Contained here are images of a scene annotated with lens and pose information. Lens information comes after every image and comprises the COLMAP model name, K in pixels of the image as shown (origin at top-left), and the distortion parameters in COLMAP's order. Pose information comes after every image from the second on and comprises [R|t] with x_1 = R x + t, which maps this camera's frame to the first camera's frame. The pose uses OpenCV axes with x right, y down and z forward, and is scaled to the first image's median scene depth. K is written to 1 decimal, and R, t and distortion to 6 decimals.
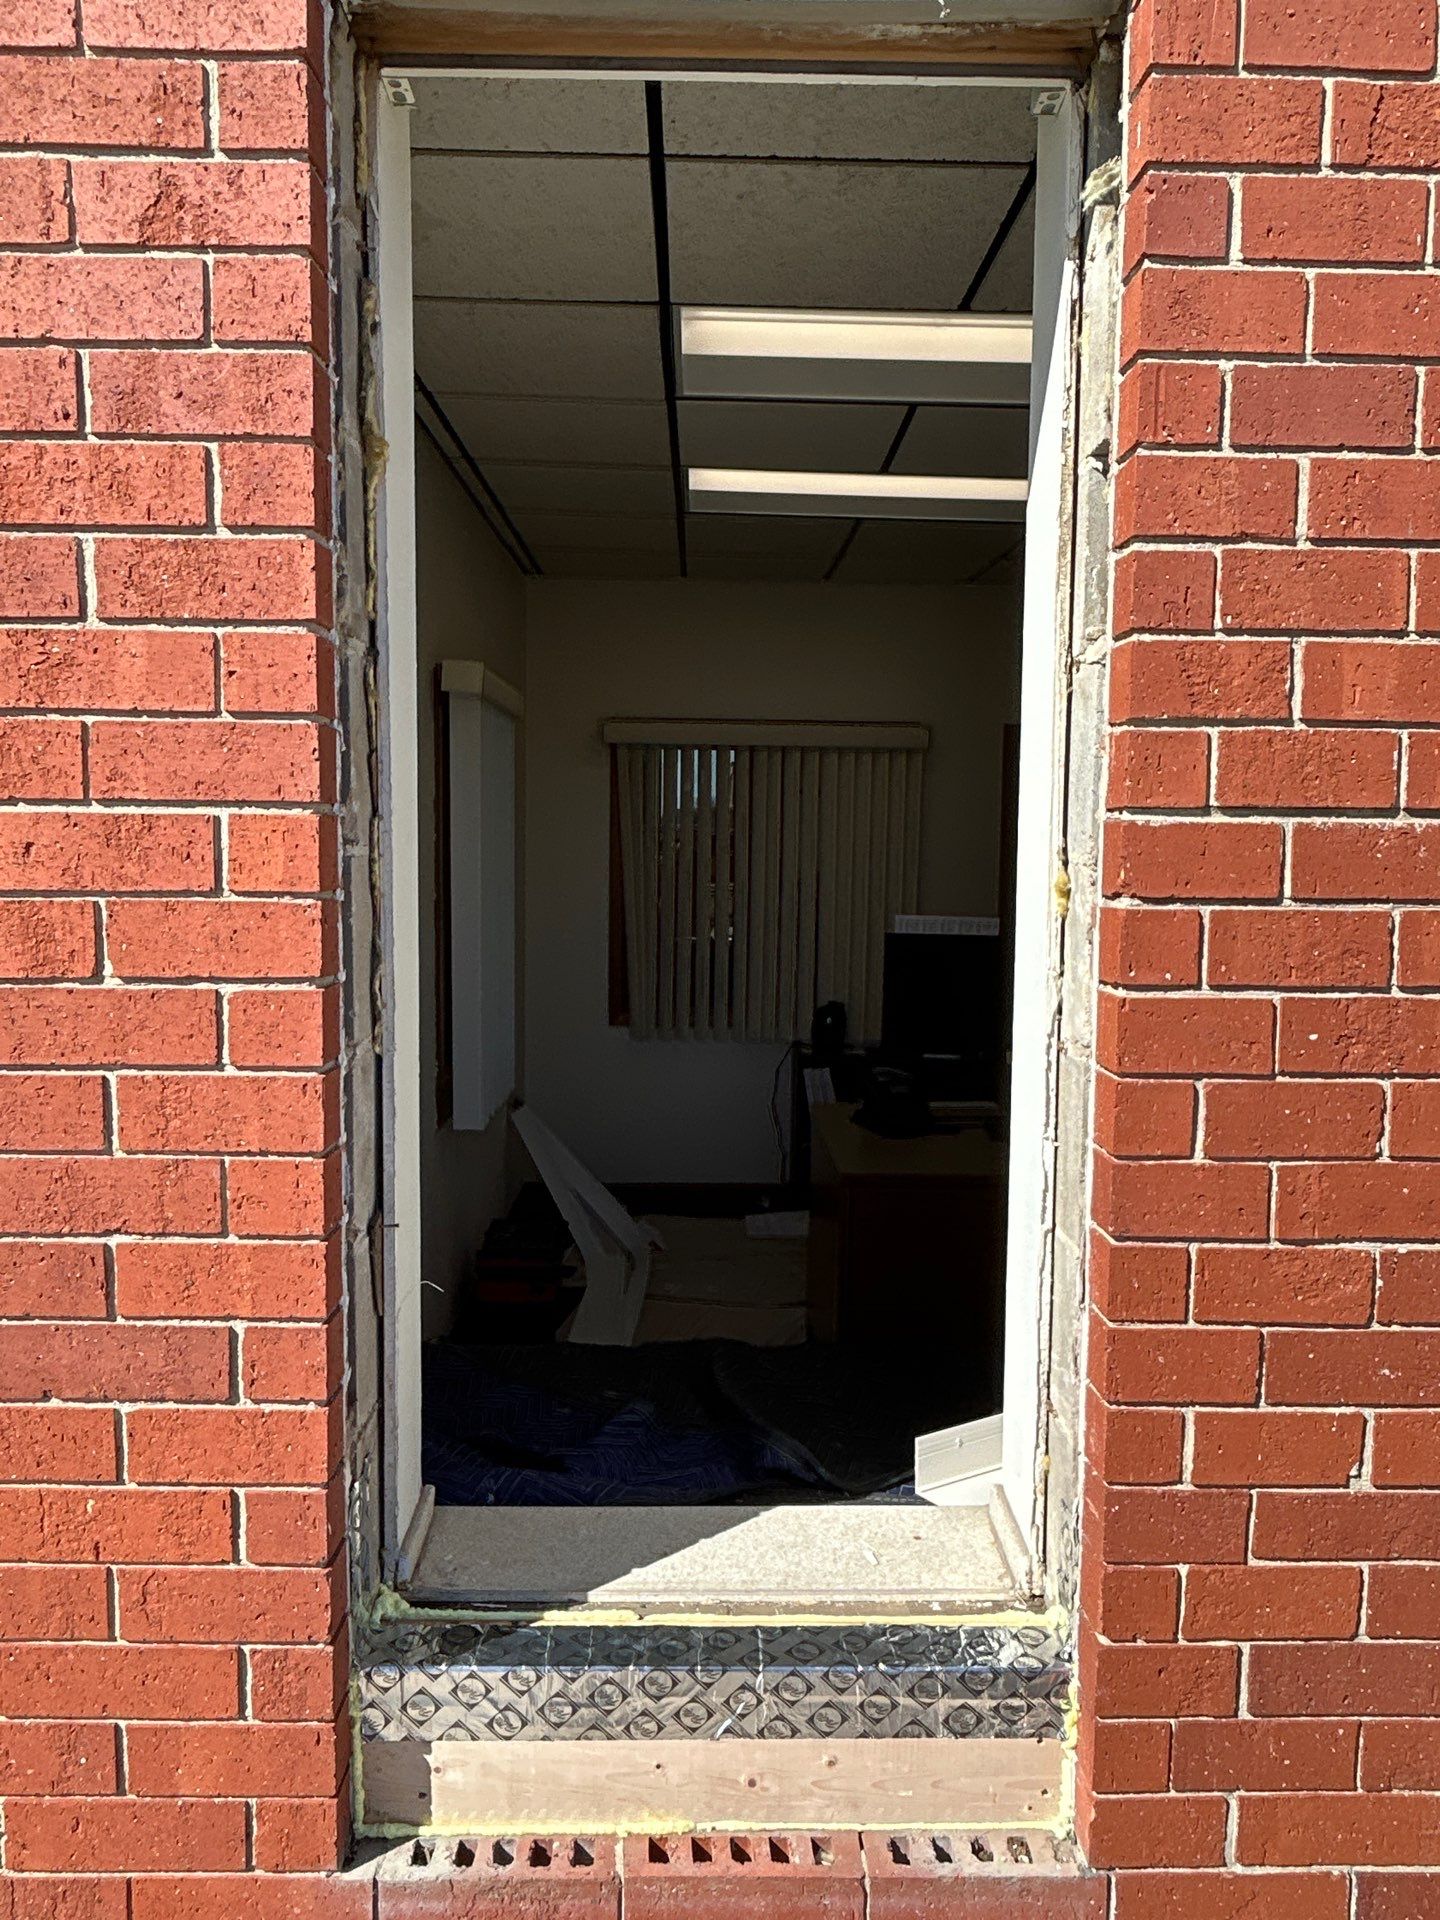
lens RADIAL K [[1364.9, 0, 725.1], [0, 1364.9, 954.7], [0, 0, 1]] dist [-0.006951, 0.009636]
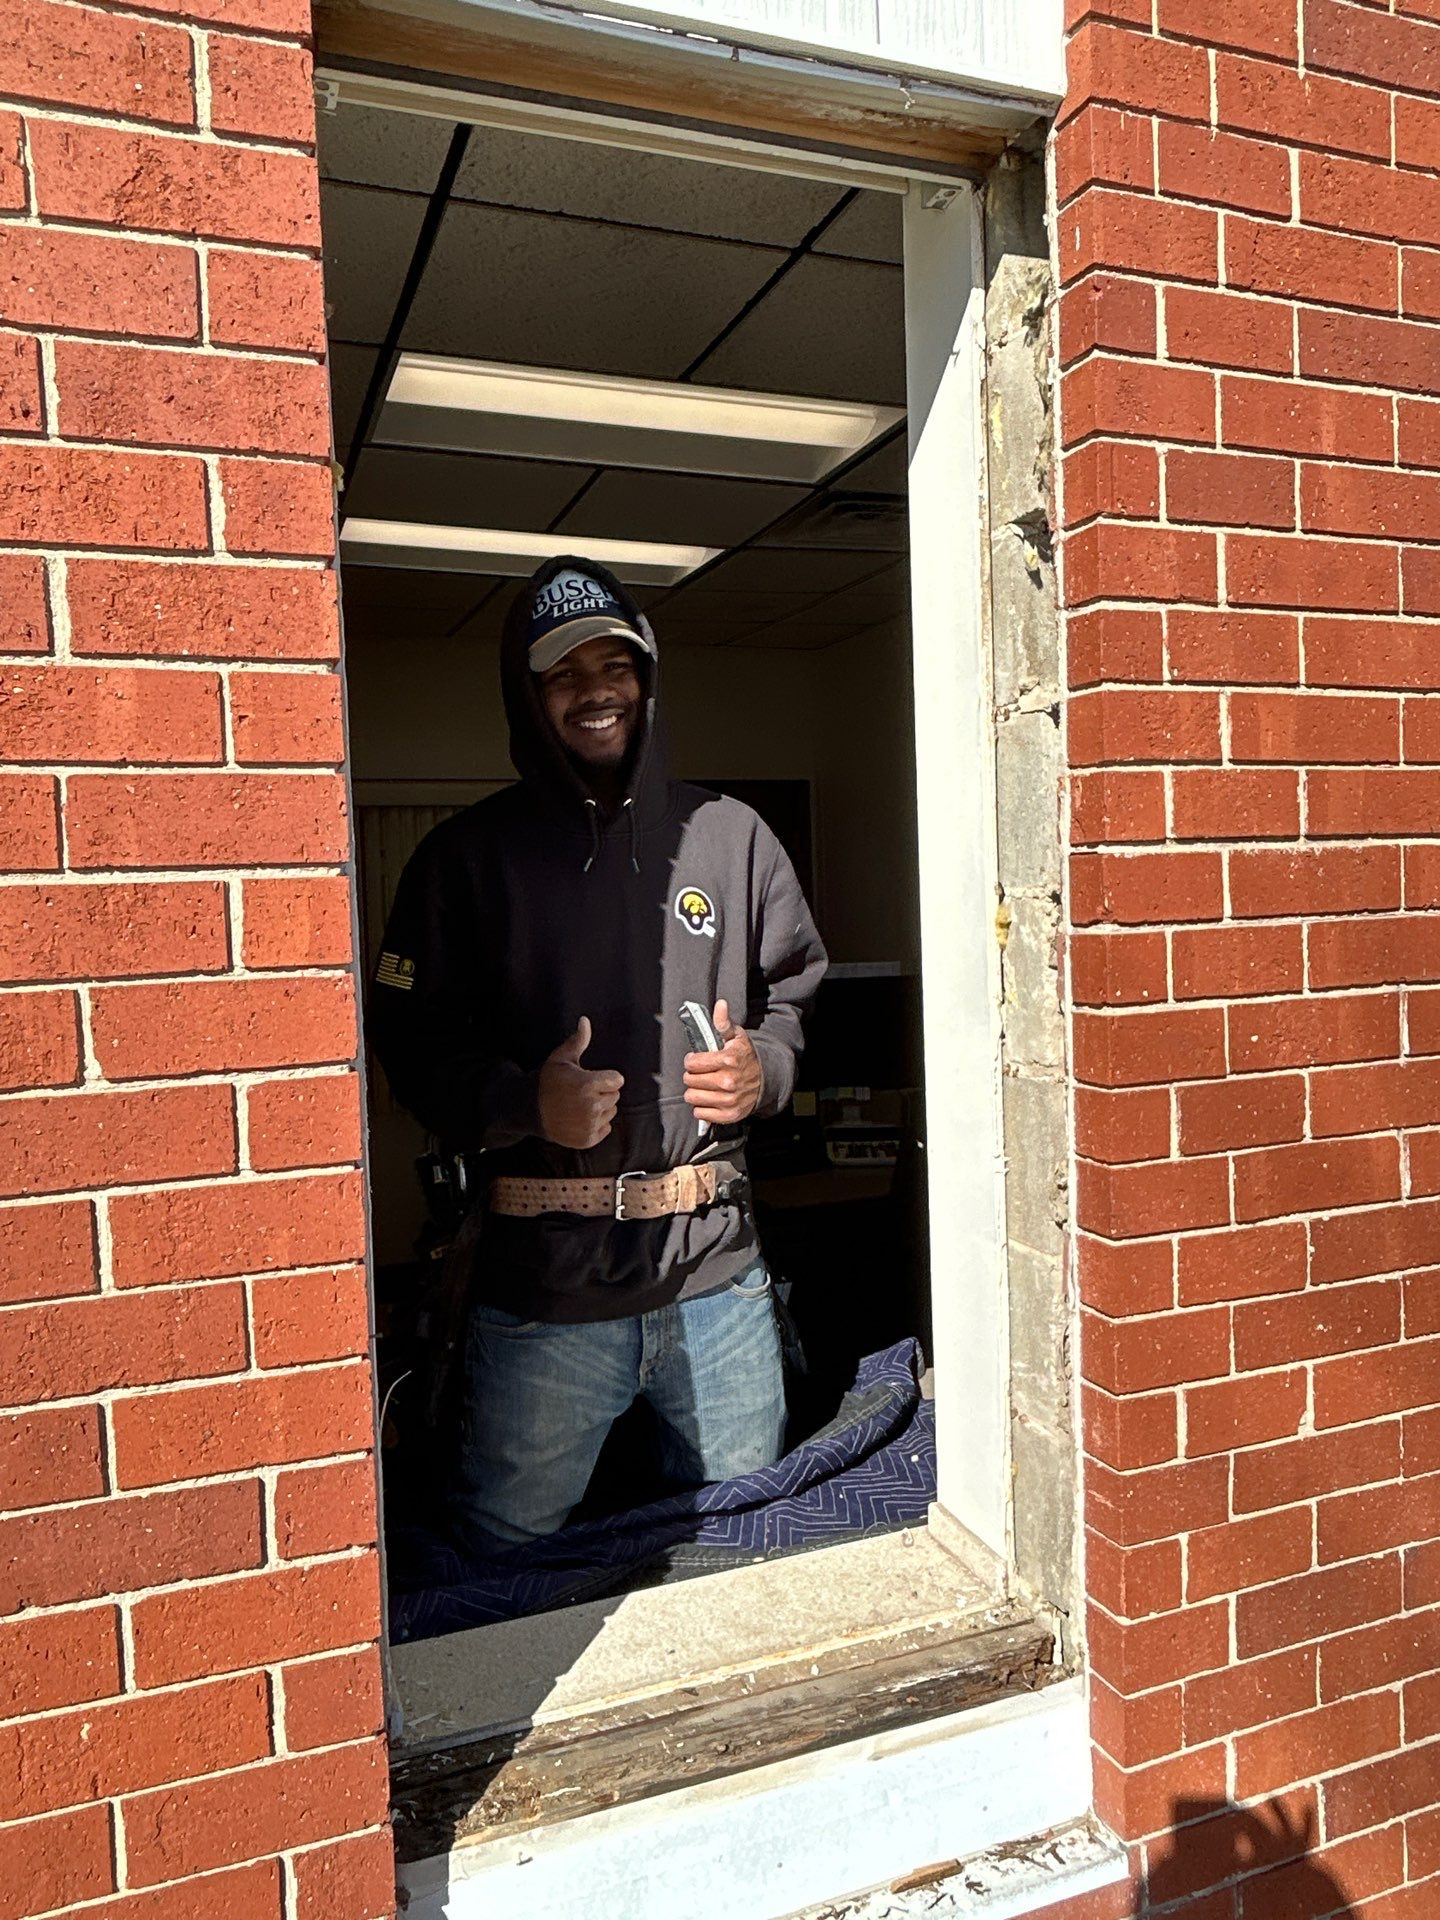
lens RADIAL K [[1364.9, 0, 728.6], [0, 1364.9, 957.3], [0, 0, 1]] dist [-0.006951, 0.009636]
pose [[0.938171, -0.059080, 0.341094, -0.364271], [0.073623, 0.996840, -0.029838, -0.004887], [-0.338253, 0.053105, 0.939556, 0.080585]]
